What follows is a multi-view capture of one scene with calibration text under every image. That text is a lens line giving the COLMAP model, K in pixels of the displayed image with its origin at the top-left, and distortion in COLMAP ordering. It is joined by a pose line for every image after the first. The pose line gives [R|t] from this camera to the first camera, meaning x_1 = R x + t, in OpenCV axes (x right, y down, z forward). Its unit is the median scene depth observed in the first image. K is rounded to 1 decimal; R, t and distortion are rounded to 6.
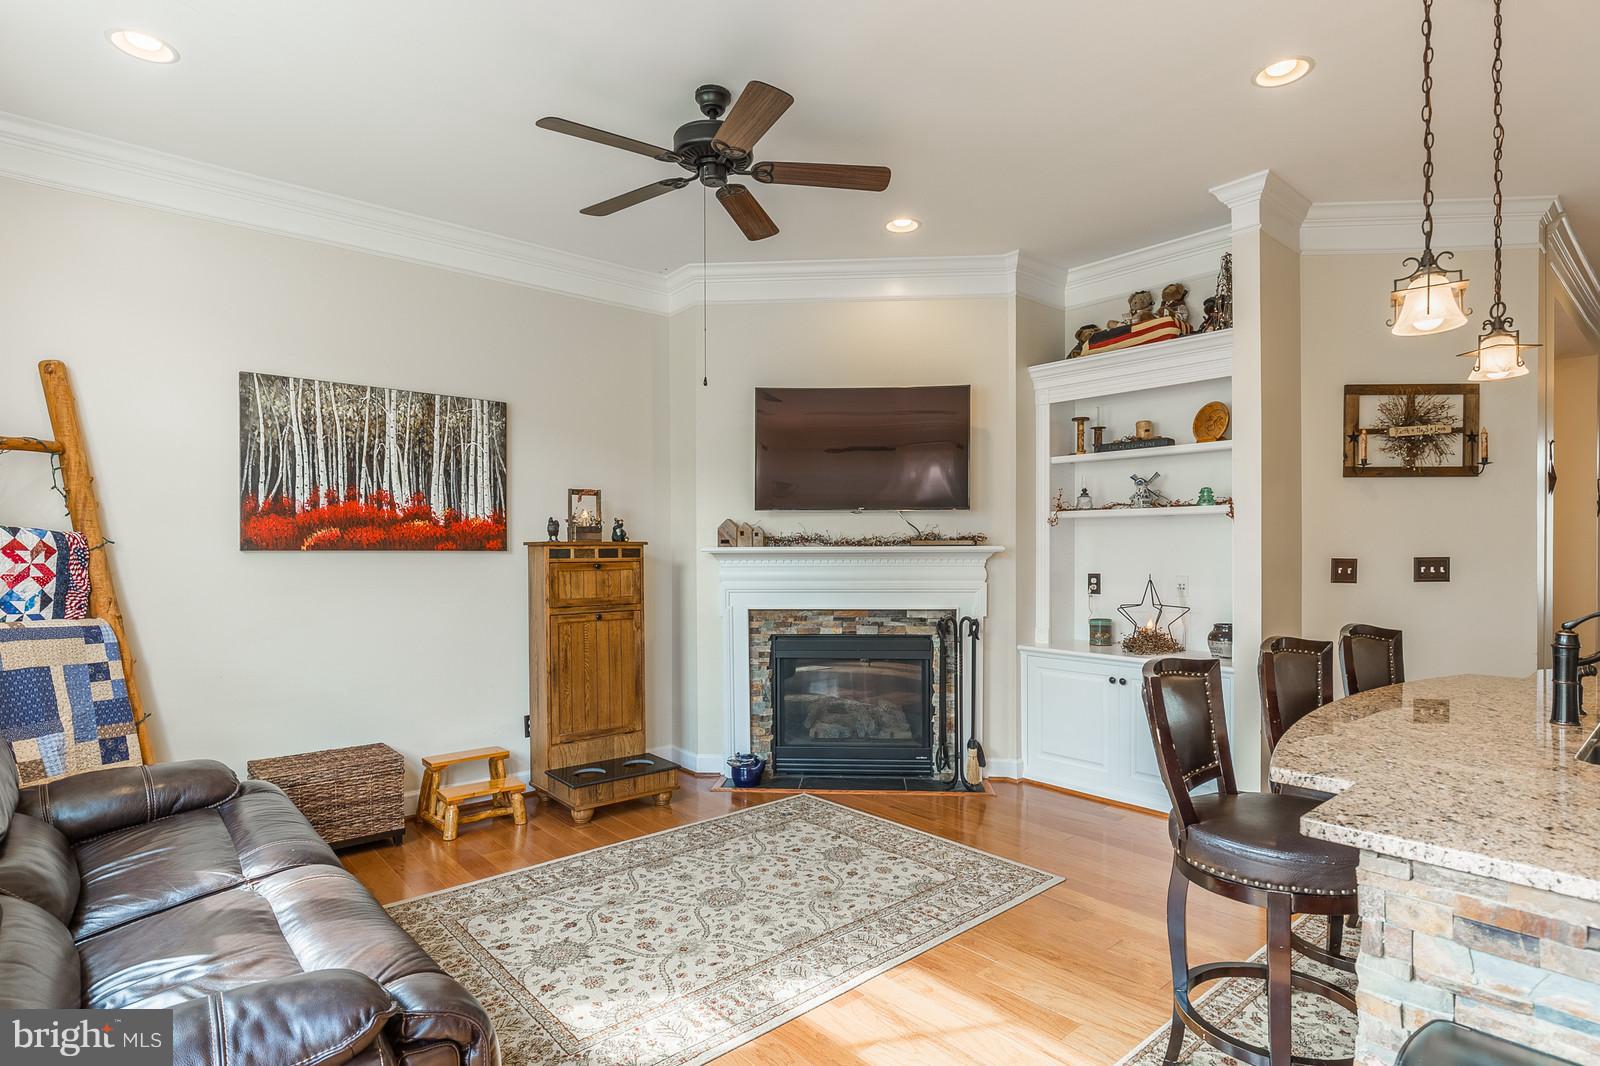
lens RADIAL K [[835.3, 0, 796.2], [0, 835.3, 544.9], [0, 0, 1]] dist [-0.005336, 0.002703]
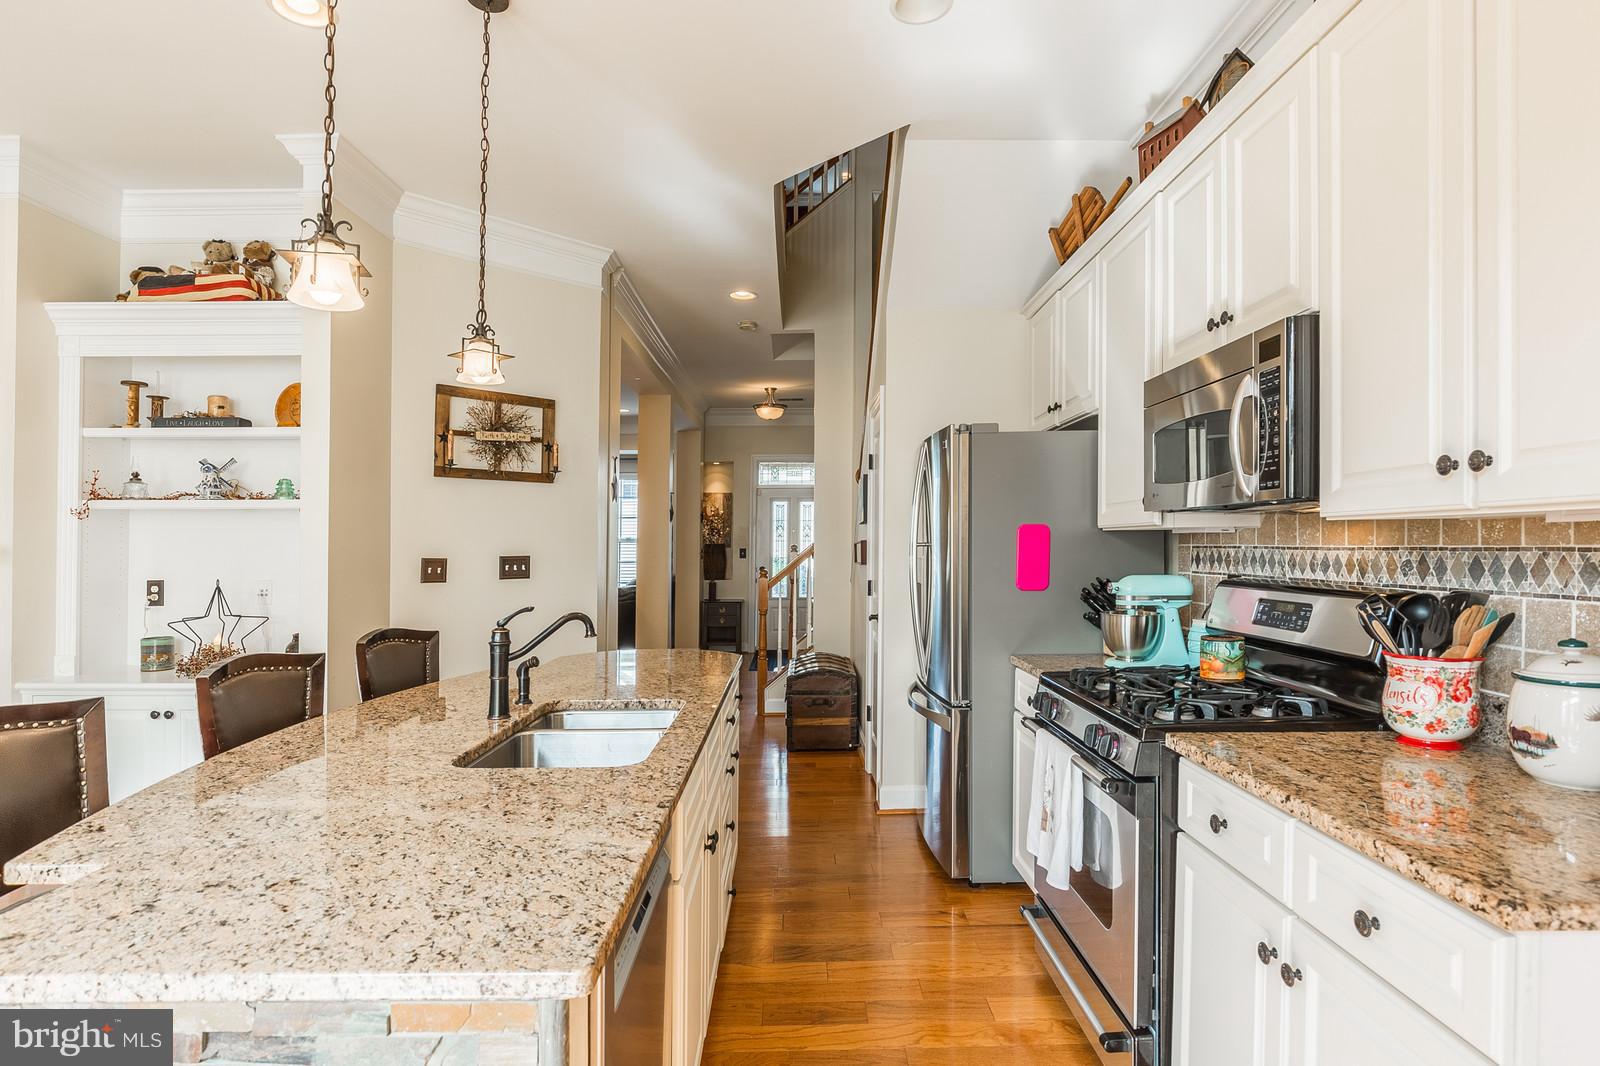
lens RADIAL K [[835.3, 0, 806.2], [0, 835.3, 543.4], [0, 0, 1]] dist [-0.005336, 0.002703]
pose [[0.654974, 0.001332, 0.755650, 0.194293], [-0.001586, 0.999999, -0.000388, -0.001613], [-0.755650, -0.000944, 0.654975, 0.013786]]
